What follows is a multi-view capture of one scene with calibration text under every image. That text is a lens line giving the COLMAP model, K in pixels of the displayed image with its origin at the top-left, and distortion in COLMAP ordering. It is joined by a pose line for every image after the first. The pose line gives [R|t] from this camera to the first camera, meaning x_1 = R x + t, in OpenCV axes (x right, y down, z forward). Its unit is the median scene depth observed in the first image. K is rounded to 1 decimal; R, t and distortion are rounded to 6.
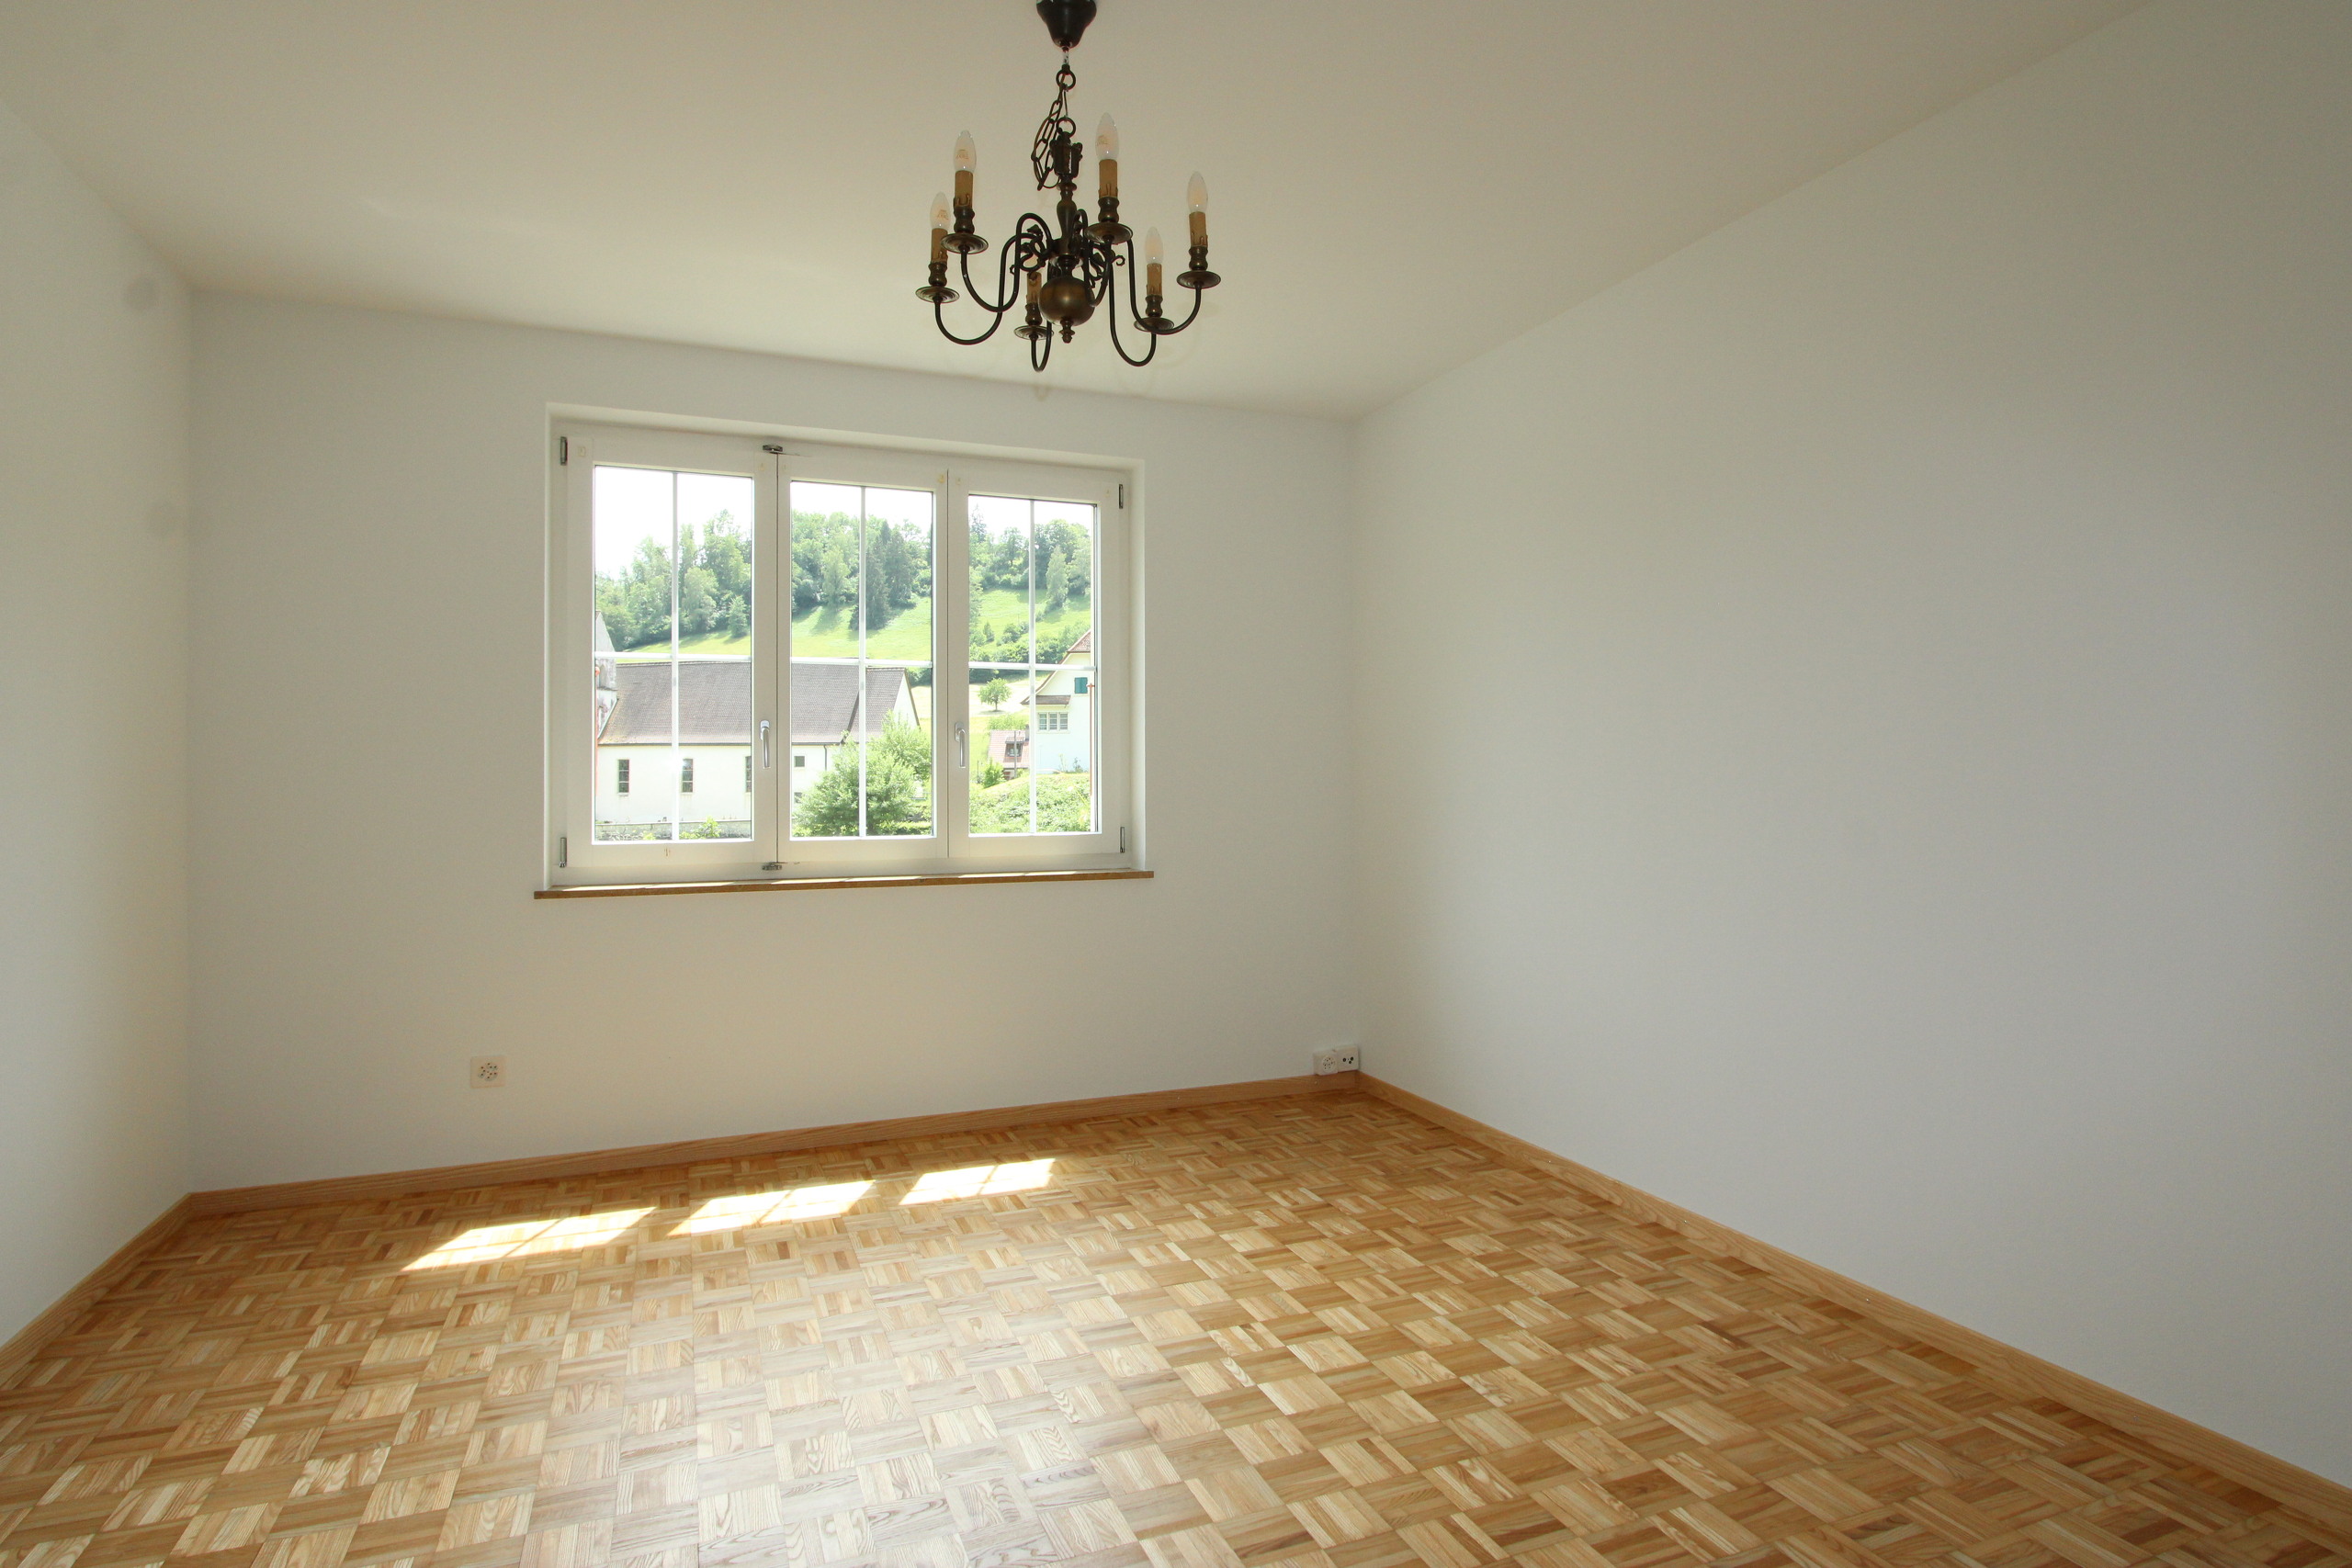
lens RADIAL K [[1245.5, 0, 1122.6], [0, 1245.5, 780.5], [0, 0, 1]] dist [0.001358, 0.031495]
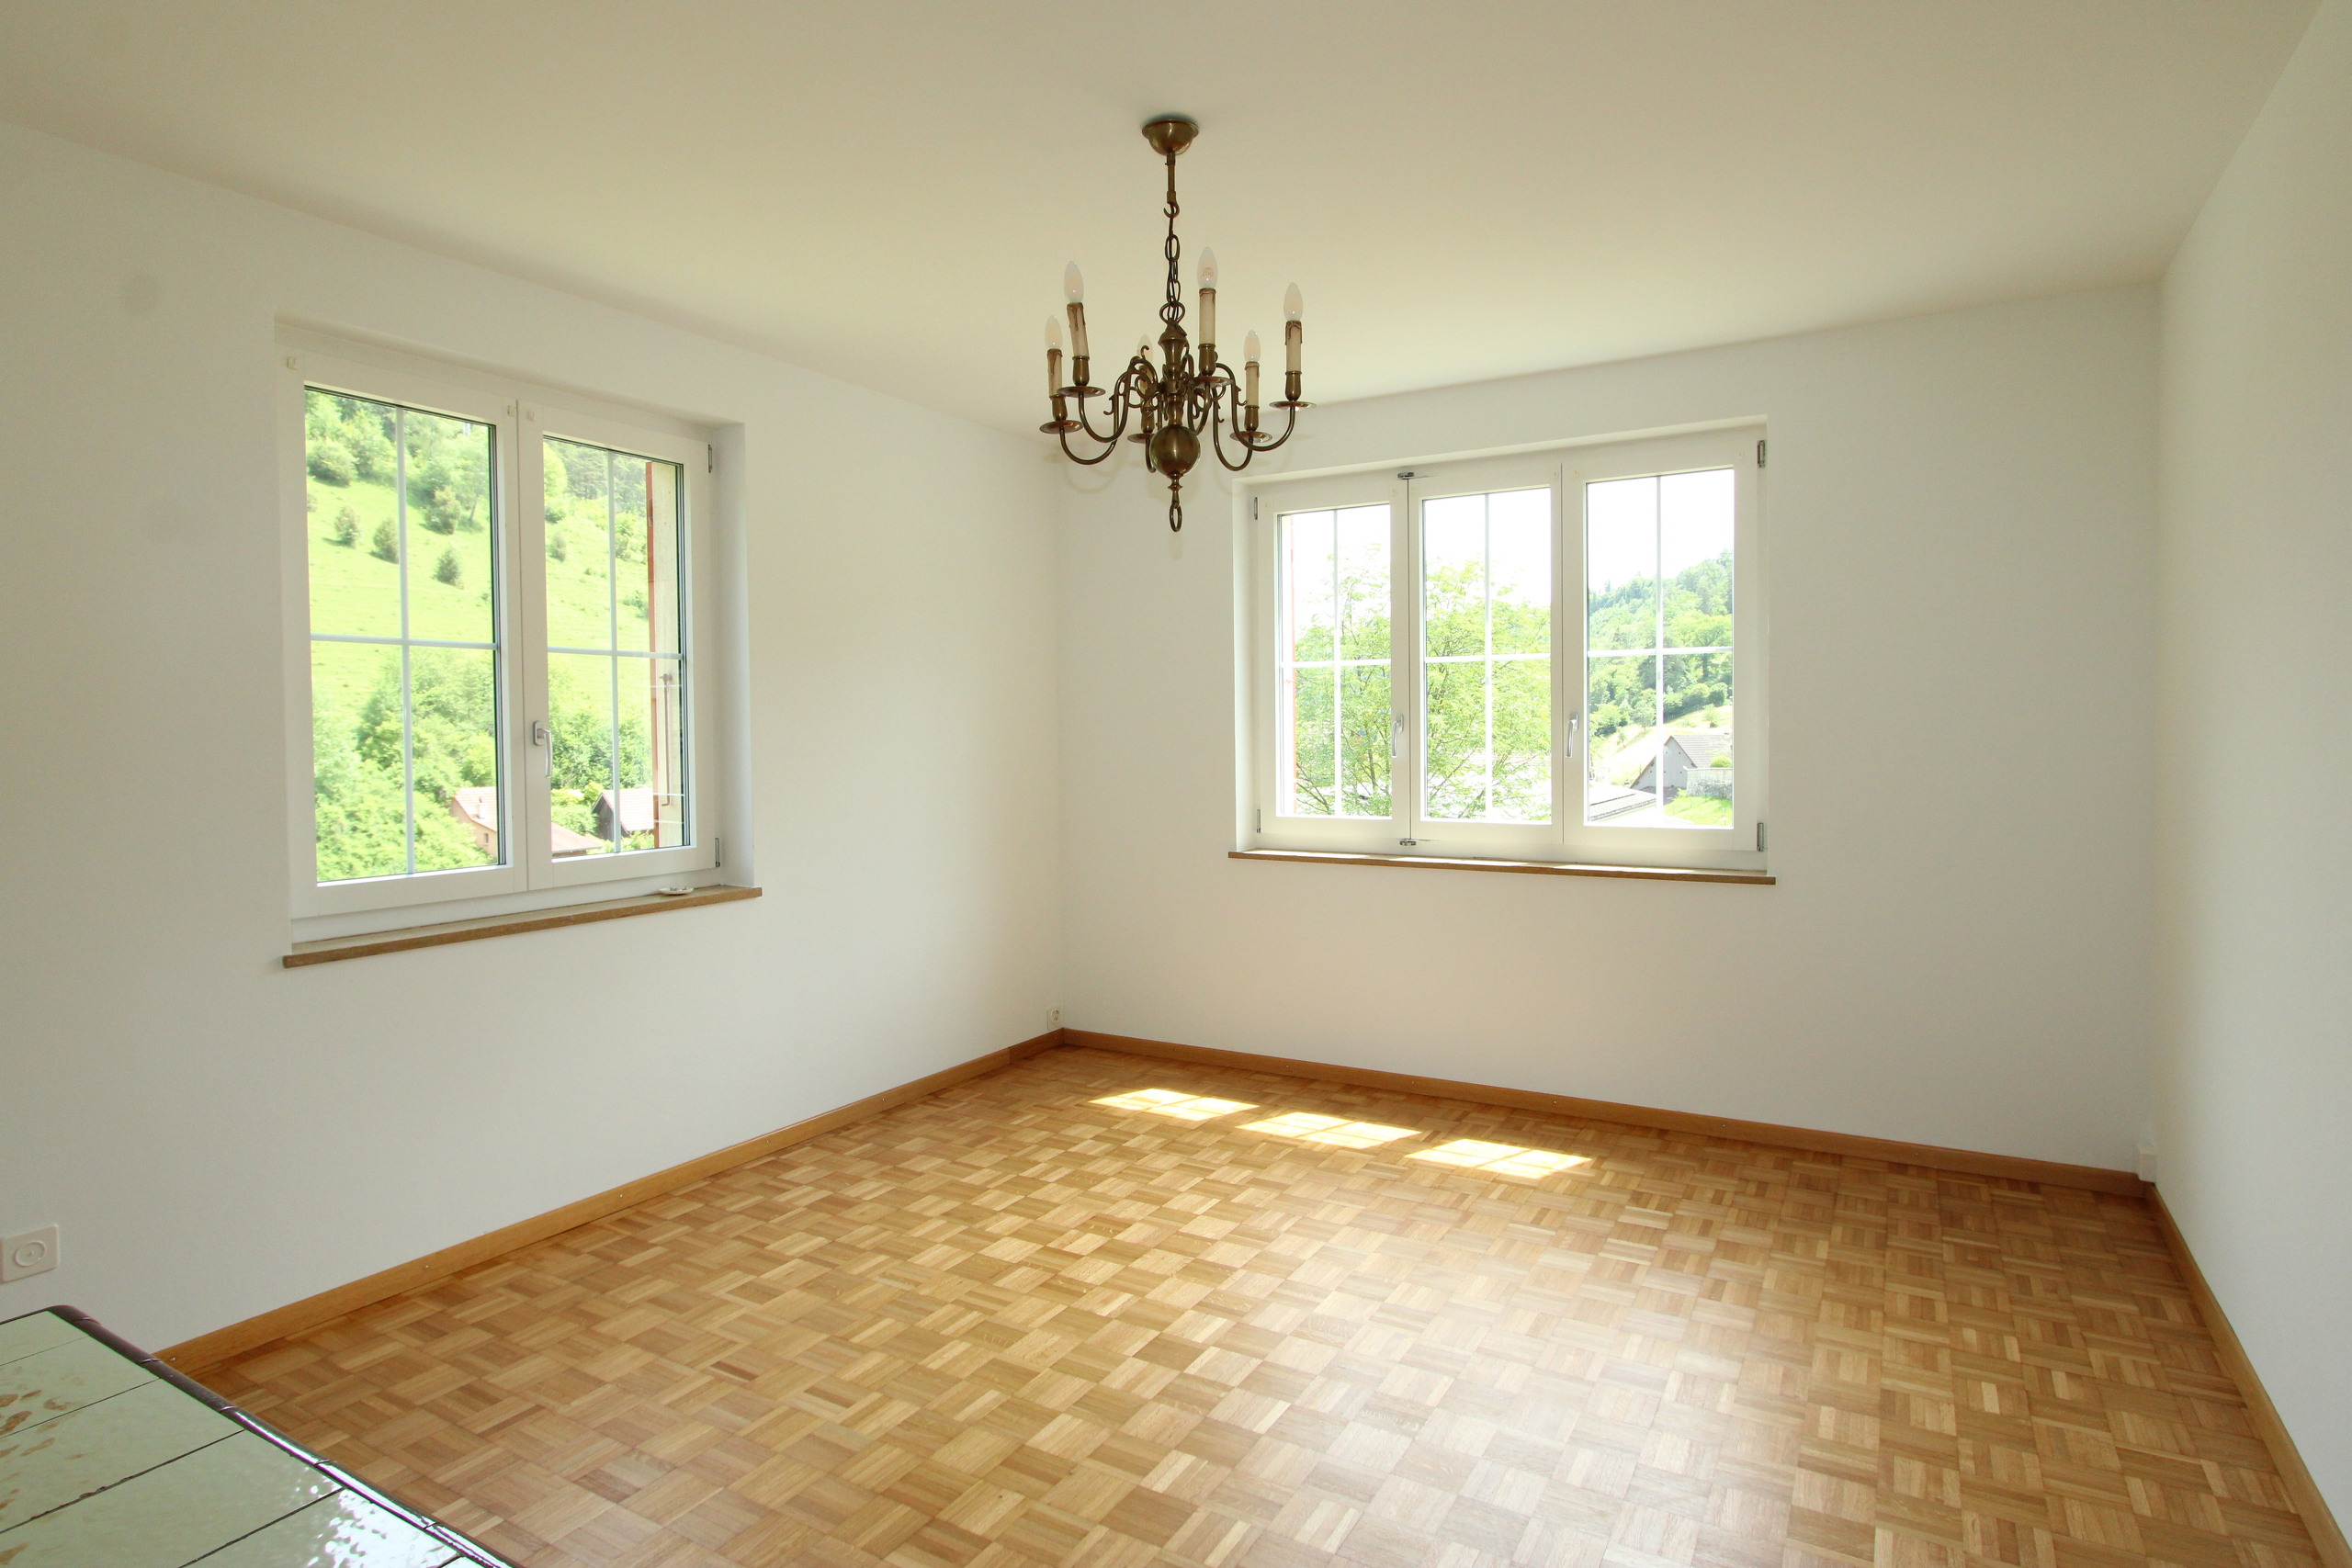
lens RADIAL K [[1245.5, 0, 1122.6], [0, 1245.5, 780.5], [0, 0, 1]] dist [0.001358, 0.031495]
pose [[0.614921, 0.025122, -0.788188, 0.484642], [0.001592, 0.999451, 0.033098, -0.030020], [0.788587, -0.021608, 0.614543, 0.105390]]
